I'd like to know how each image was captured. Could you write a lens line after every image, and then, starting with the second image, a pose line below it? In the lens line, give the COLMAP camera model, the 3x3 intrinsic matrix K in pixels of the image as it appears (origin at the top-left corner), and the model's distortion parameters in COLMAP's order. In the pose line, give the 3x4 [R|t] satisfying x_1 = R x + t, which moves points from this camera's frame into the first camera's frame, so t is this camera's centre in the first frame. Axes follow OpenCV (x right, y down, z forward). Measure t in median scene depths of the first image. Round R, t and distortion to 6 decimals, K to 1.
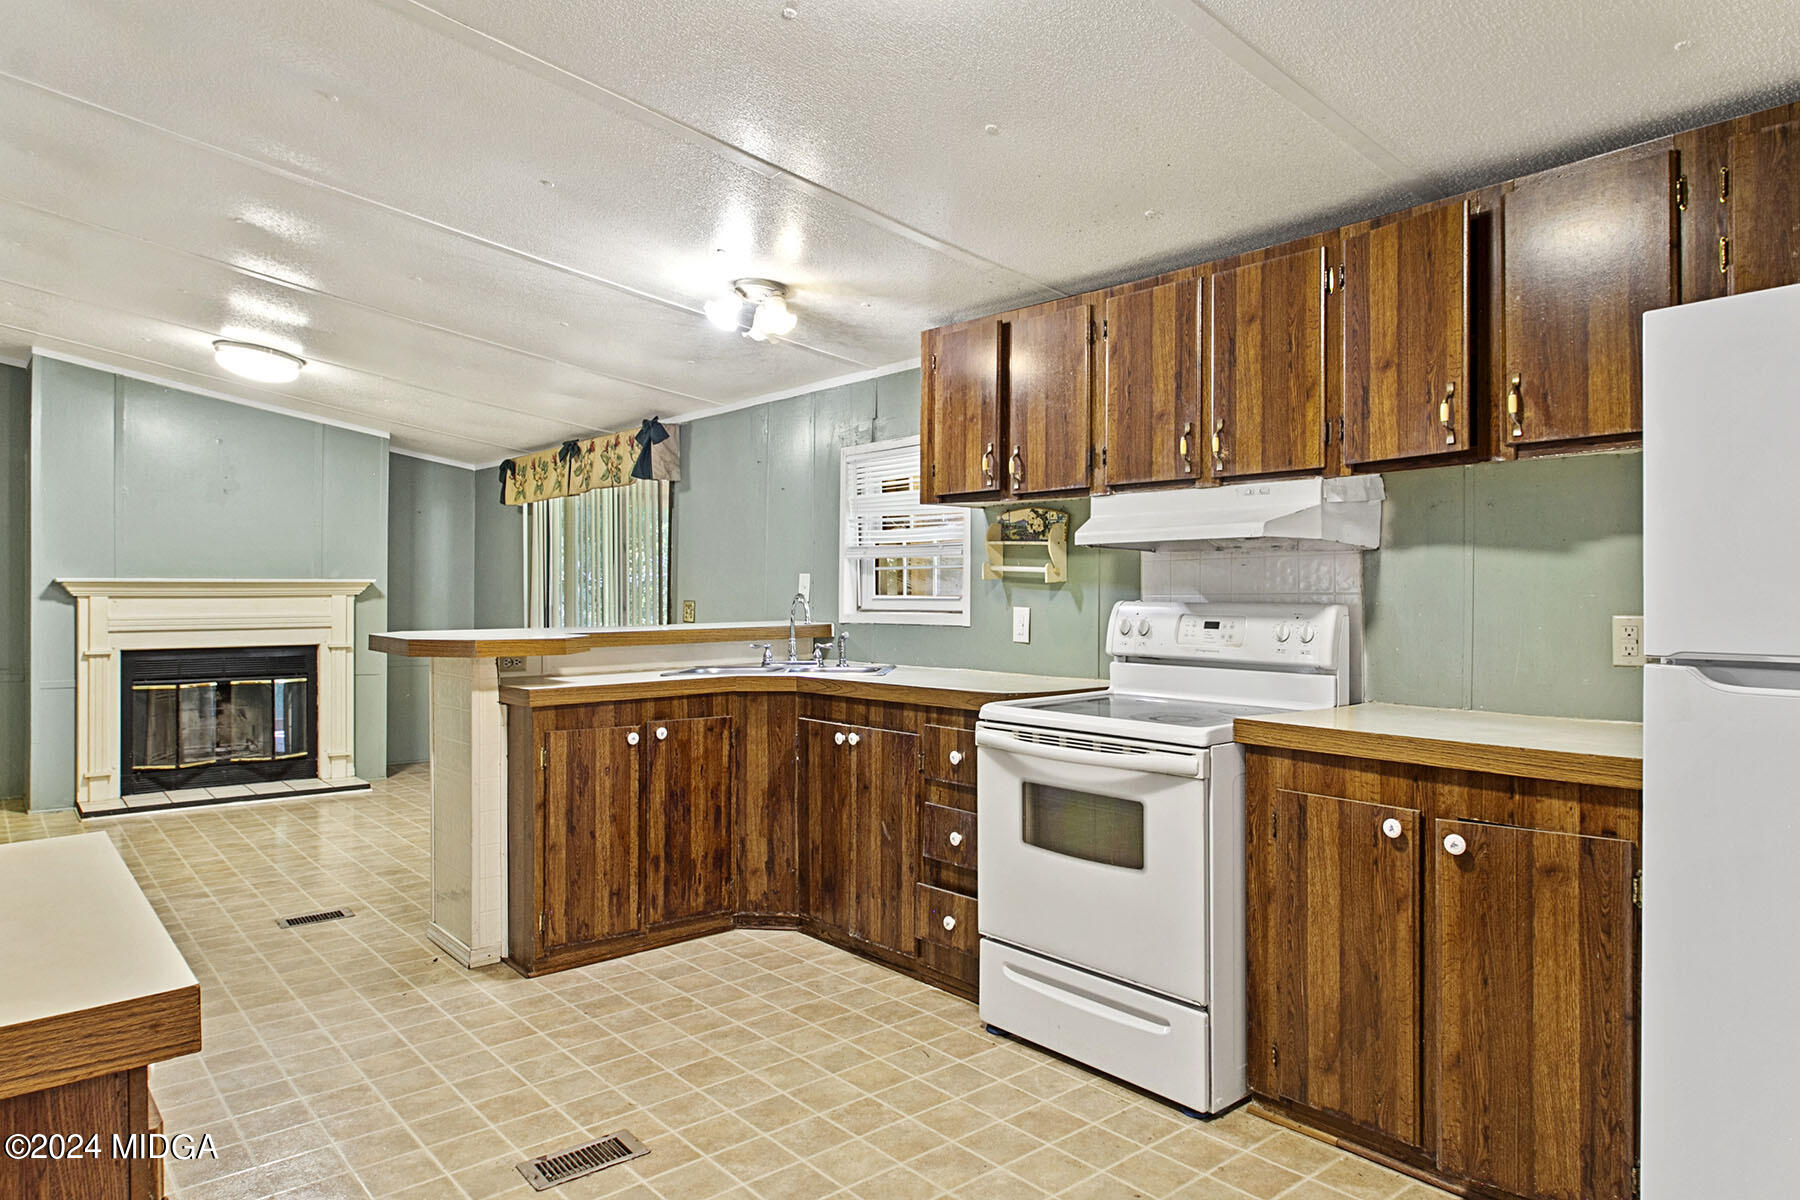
lens RADIAL K [[1110.4, 0, 900.3], [0, 1110.4, 589.3], [0, 0, 1]] dist [-0.020525, 0.000848]
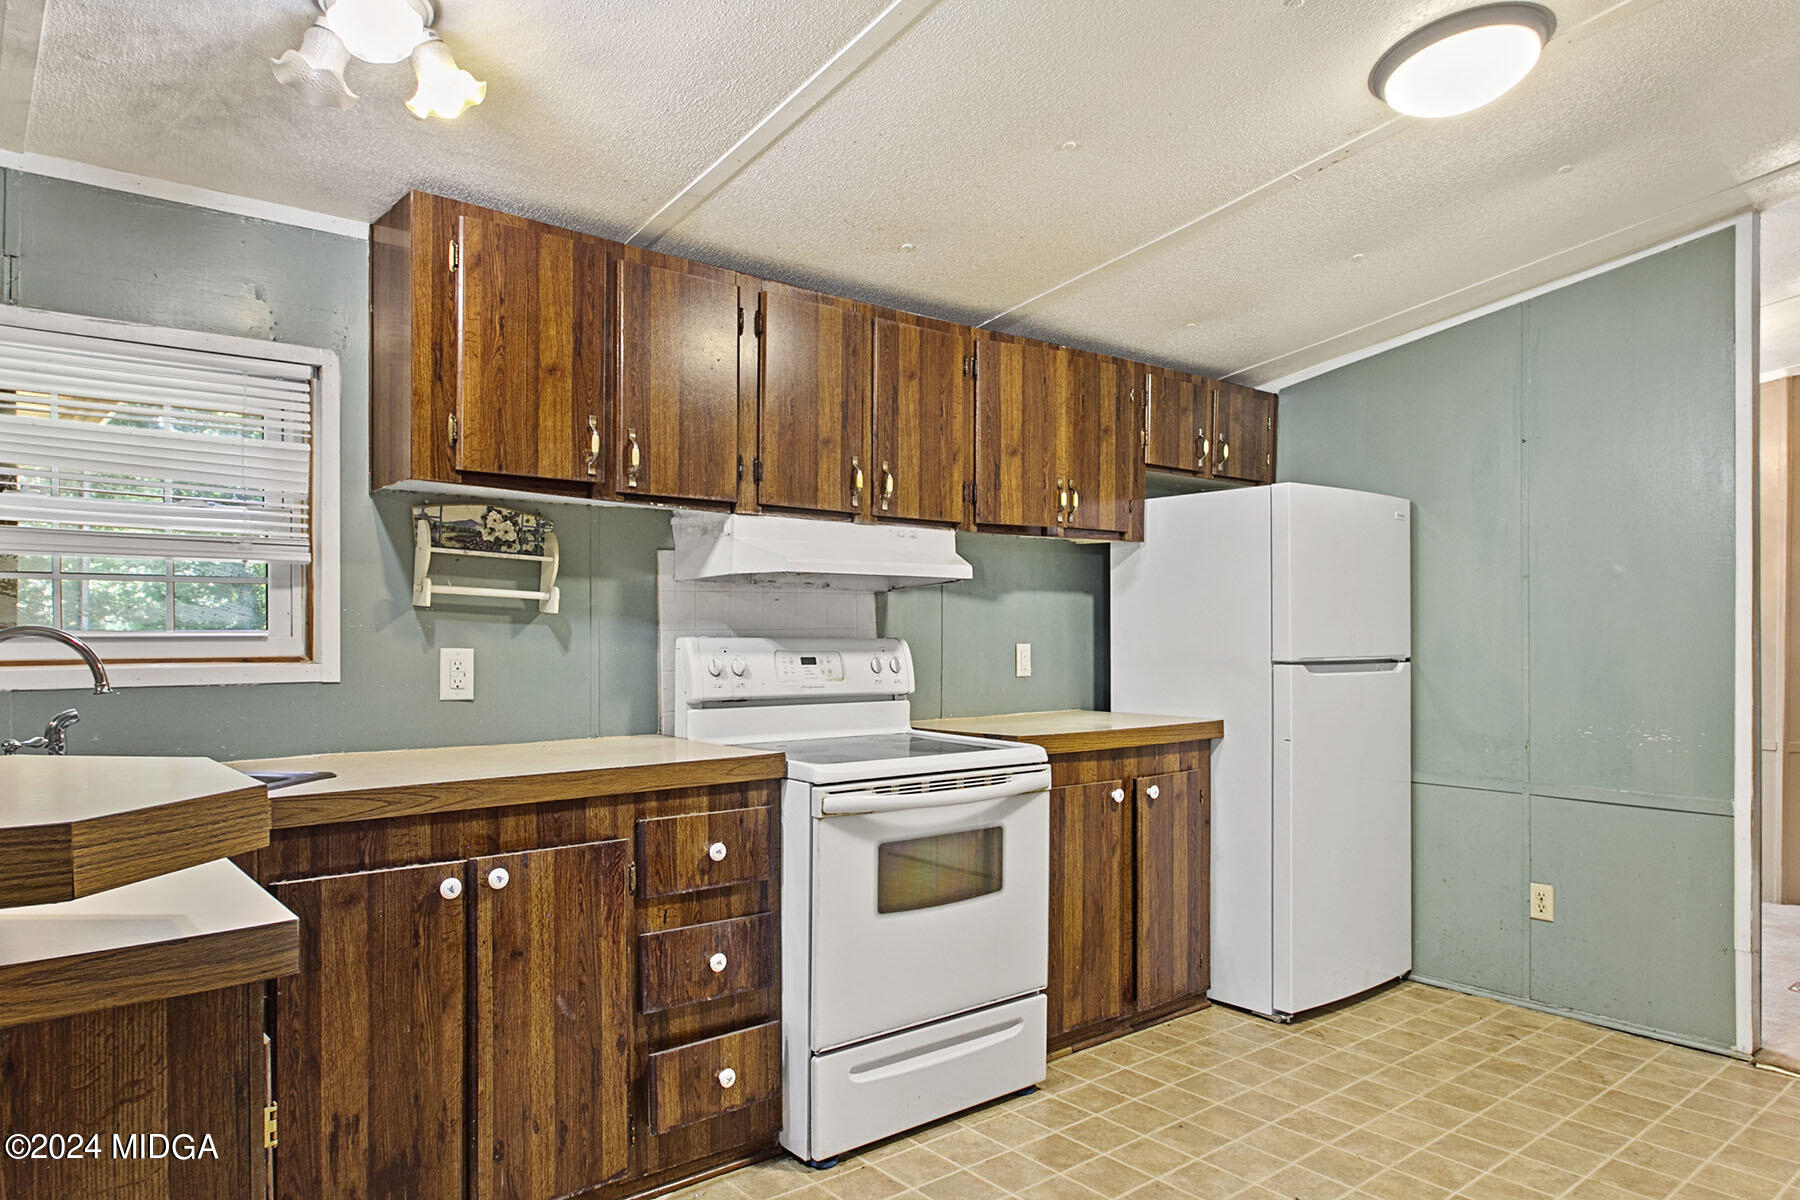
lens RADIAL K [[1172.9, 0, 905.6], [0, 1172.9, 618.4], [0, 0, 1]] dist [-0.020386, 0.000525]
pose [[0.005561, 0.011679, 0.999916, -0.852935], [-0.002708, 0.999928, -0.011664, 0.007603], [-0.999981, -0.002643, 0.005593, 1.026488]]
